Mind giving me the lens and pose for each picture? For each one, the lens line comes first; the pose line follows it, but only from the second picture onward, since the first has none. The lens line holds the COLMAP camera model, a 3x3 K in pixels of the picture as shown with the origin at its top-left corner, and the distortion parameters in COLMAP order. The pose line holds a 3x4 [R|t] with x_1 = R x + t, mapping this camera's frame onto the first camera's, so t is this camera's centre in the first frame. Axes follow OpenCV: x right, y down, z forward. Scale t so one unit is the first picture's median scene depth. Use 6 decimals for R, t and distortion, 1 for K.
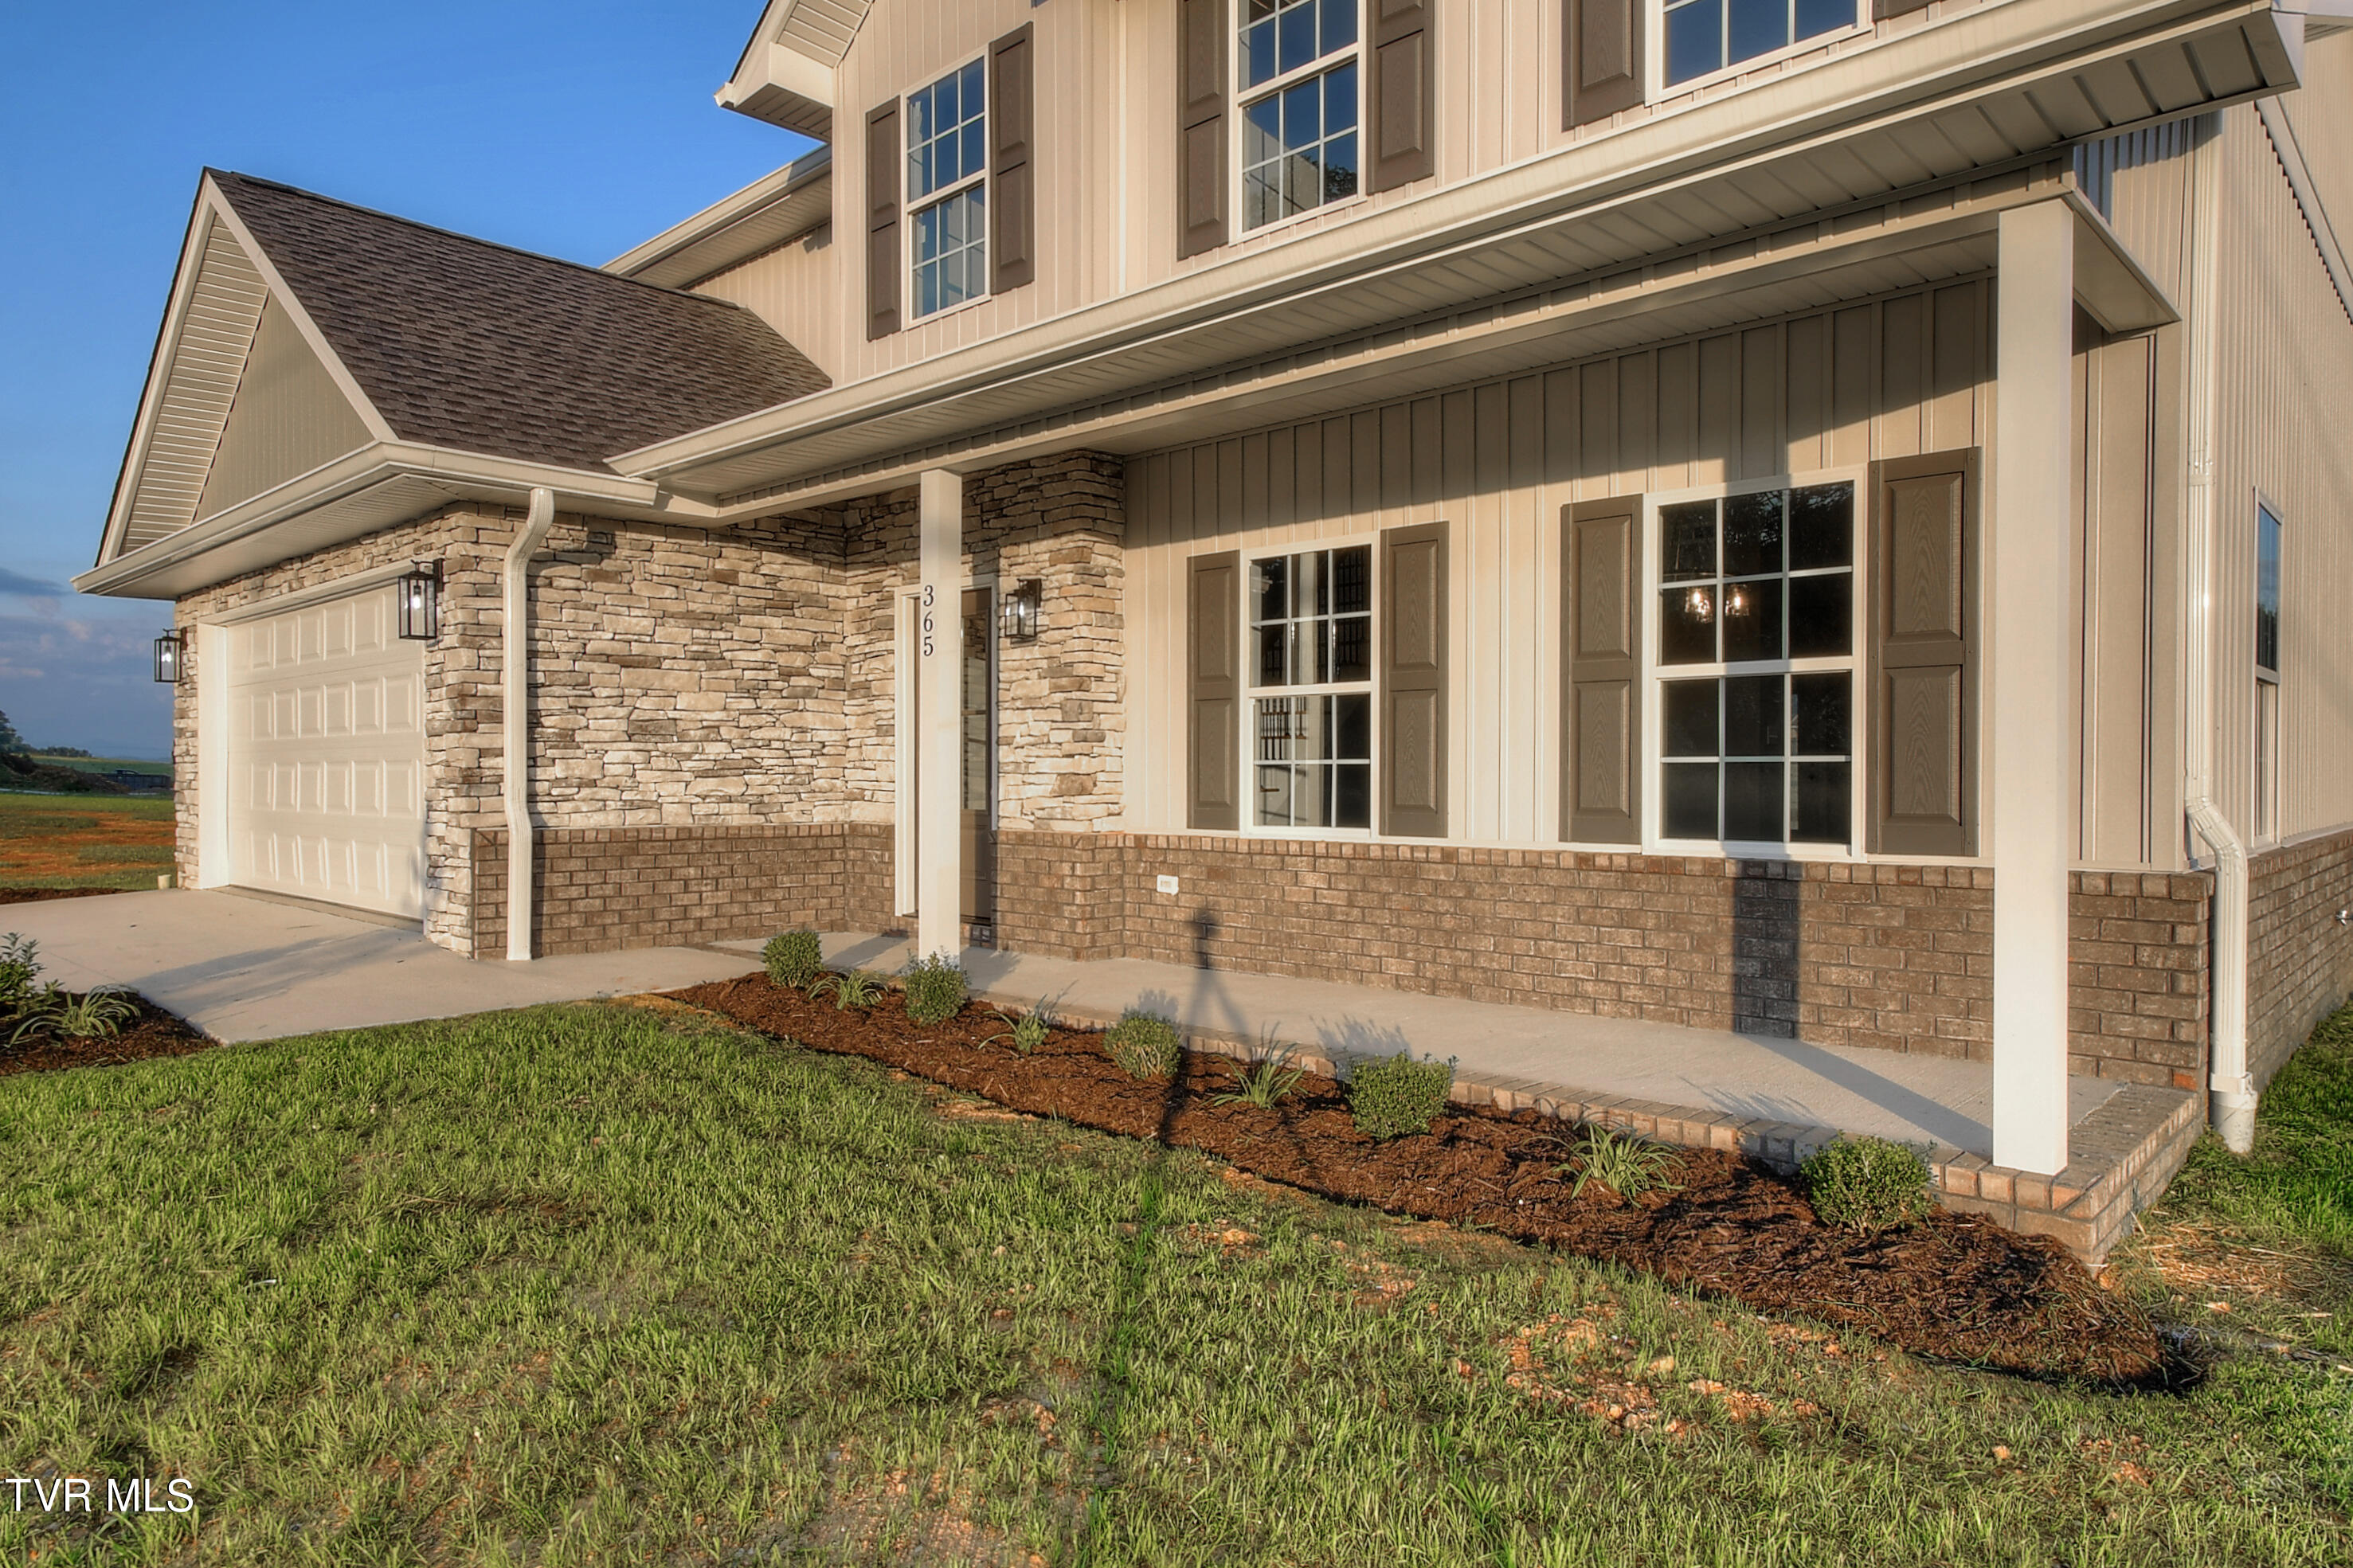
lens RADIAL K [[1413.4, 0, 1176.5], [0, 1413.4, 784.0], [0, 0, 1]] dist [-0.002546, 0.019956]
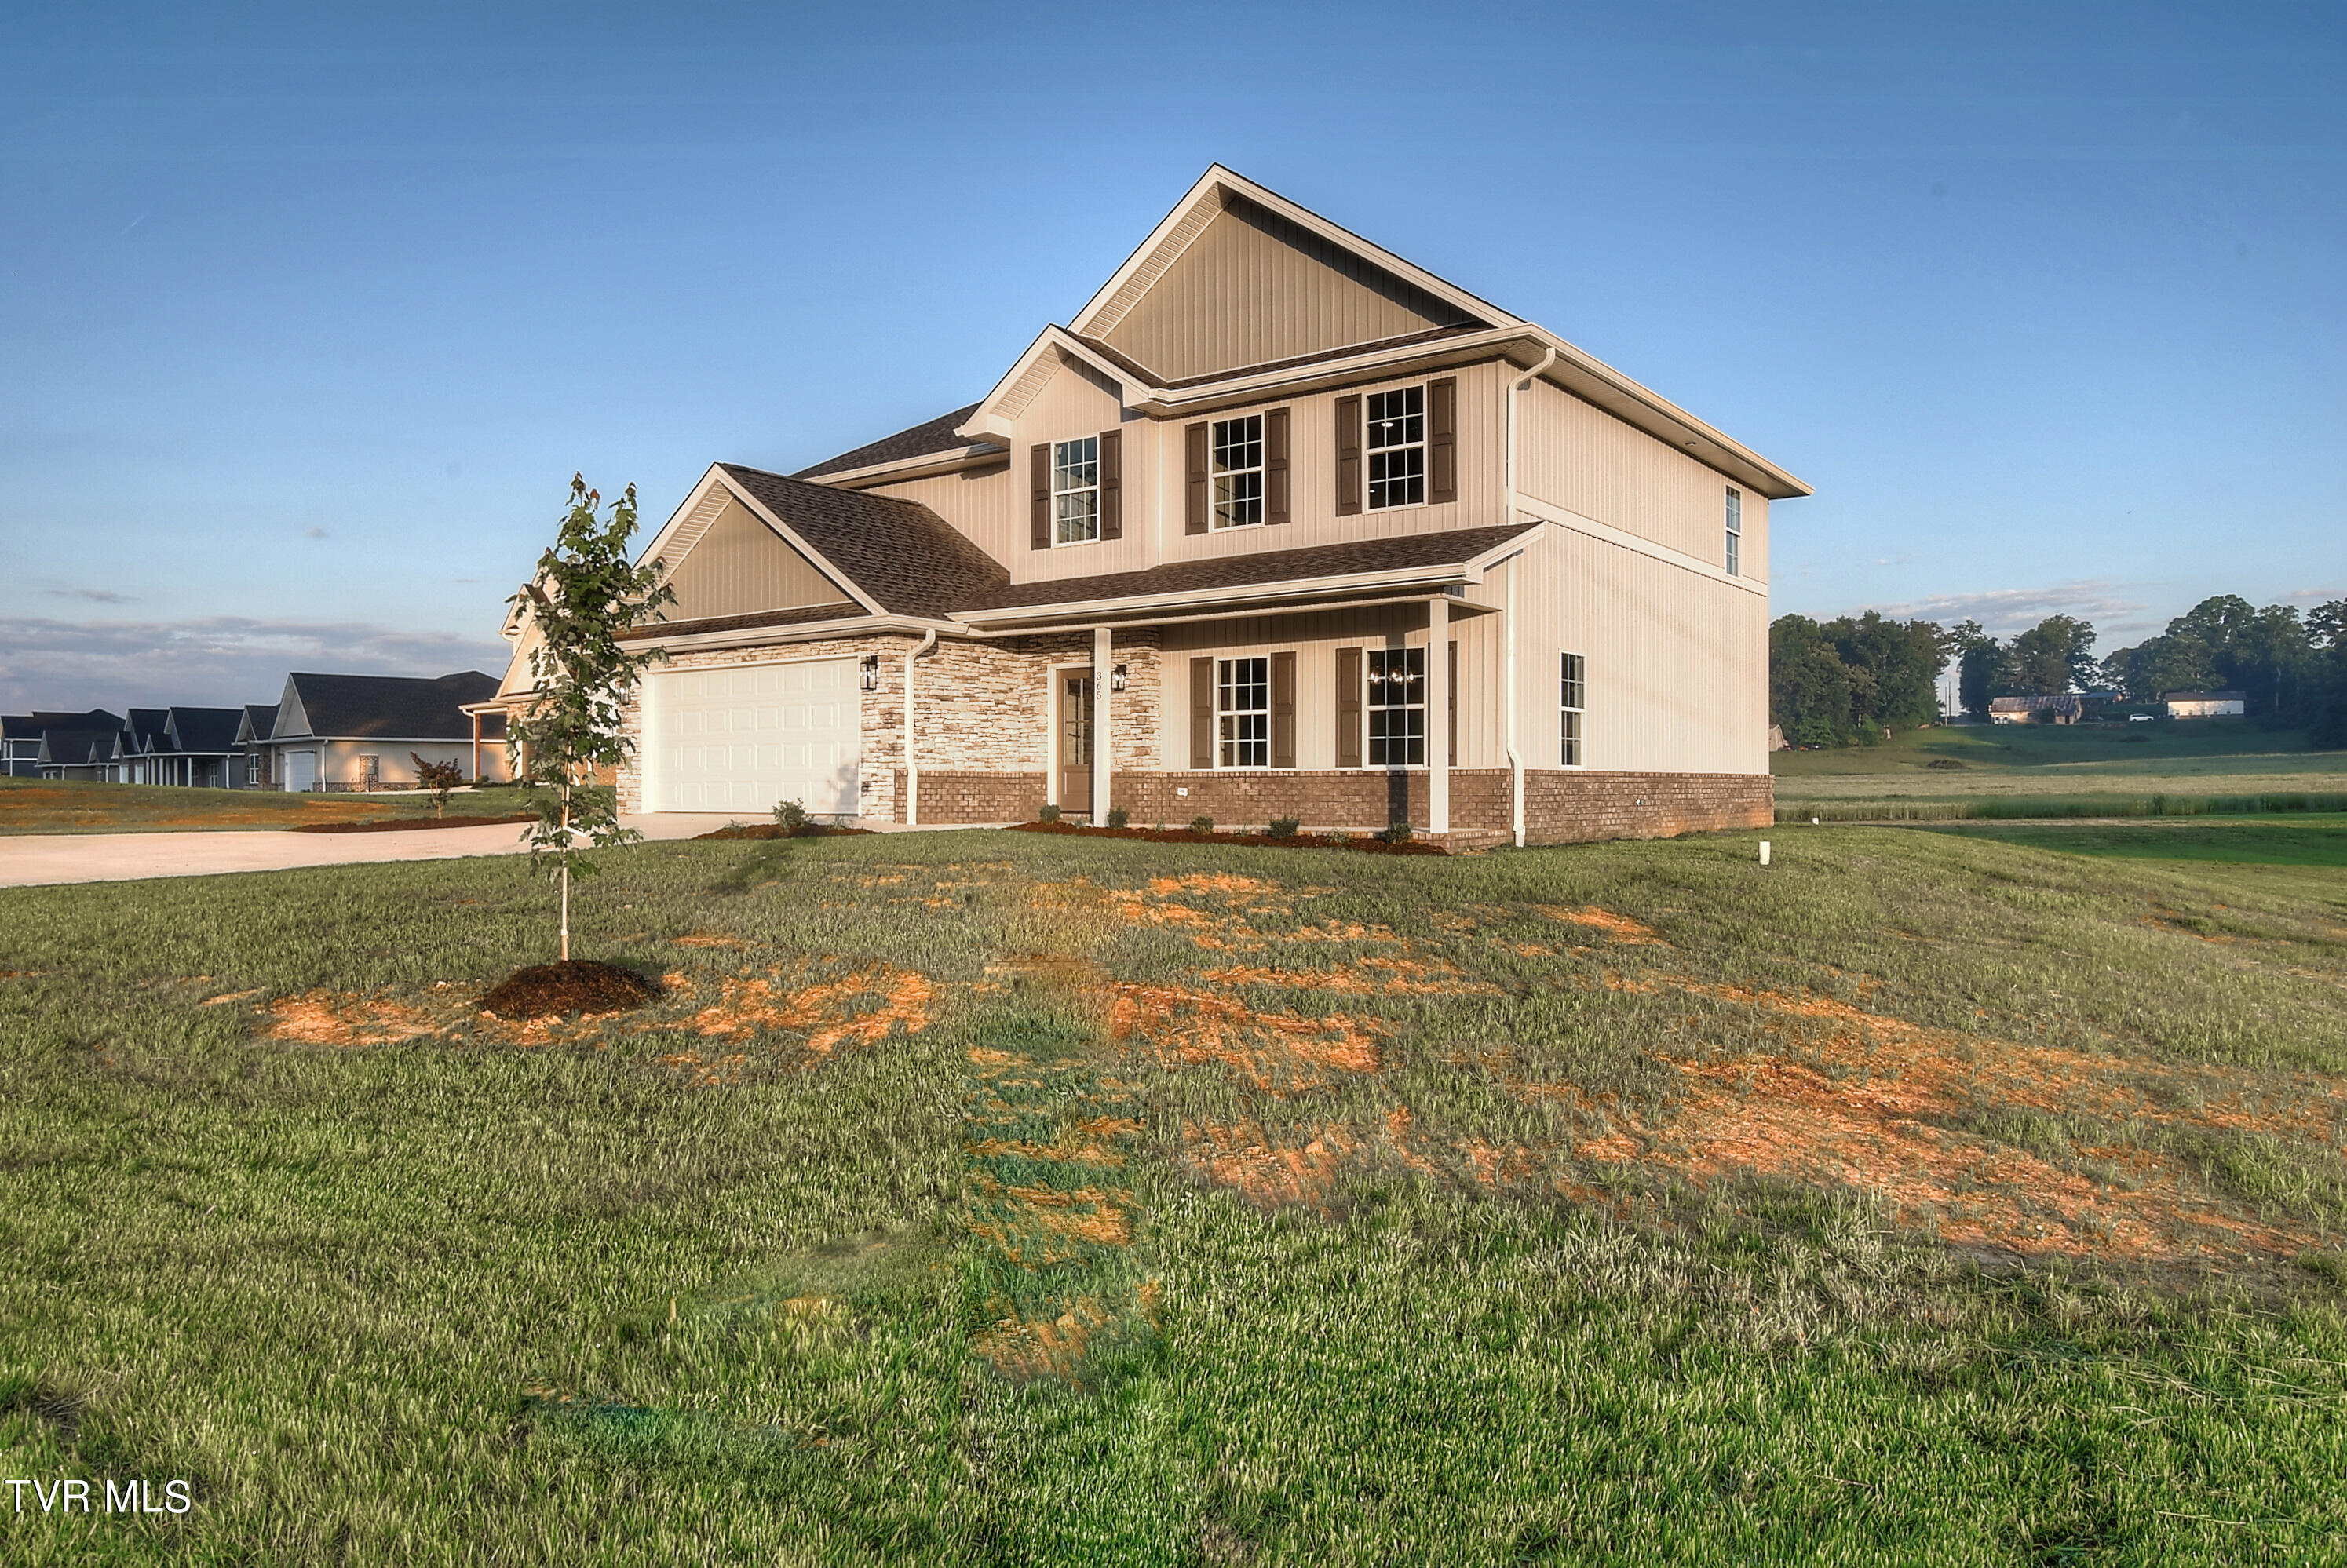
lens RADIAL K [[1496.6, 0, 1173.5], [0, 1496.6, 784.0], [0, 0, 1]] dist [0.000018, -0.000008]
pose [[0.994242, -0.001767, 0.107147, -0.315802], [0.002796, 0.999951, -0.009456, 0.086649], [-0.107125, 0.009701, 0.994198, -1.651424]]
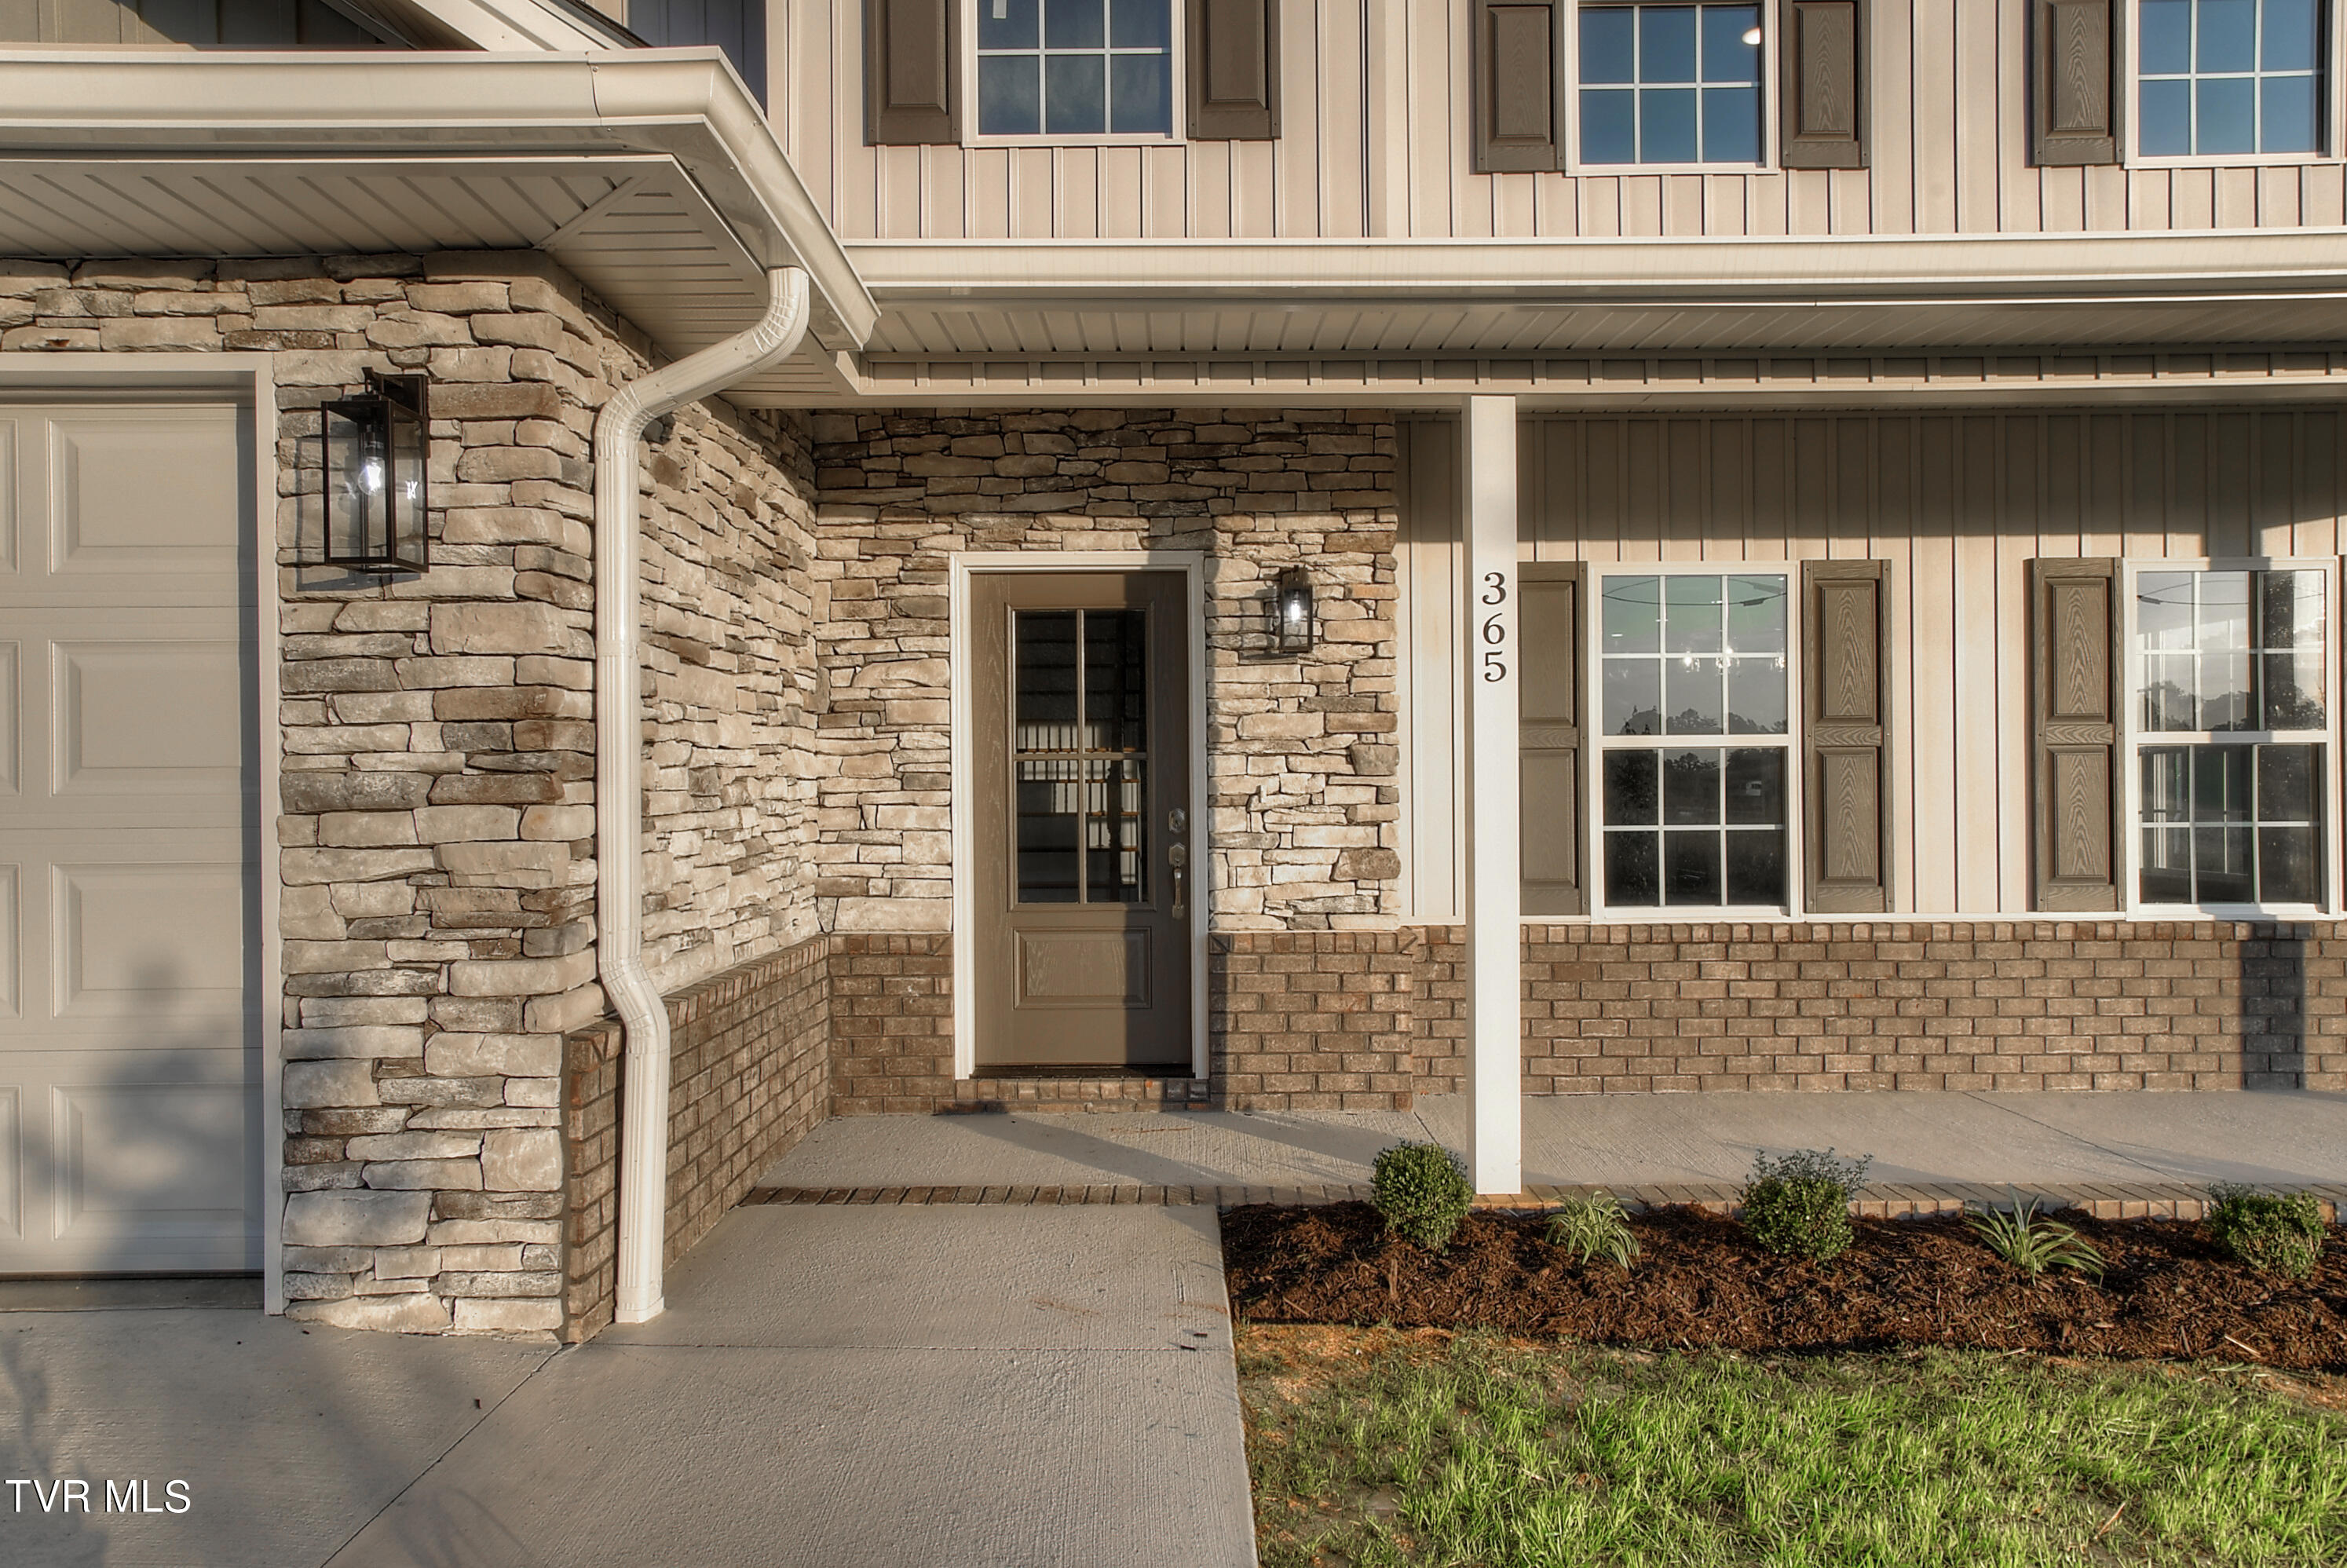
lens RADIAL K [[1410.0, 0, 1173.5], [0, 1410.0, 784.0], [0, 0, 1]] dist [-0.002546, 0.019956]
pose [[0.733433, -0.004946, 0.679744, -0.683419], [0.012587, 0.999901, -0.006306, -0.039570], [-0.679645, 0.013182, 0.733422, 0.594673]]
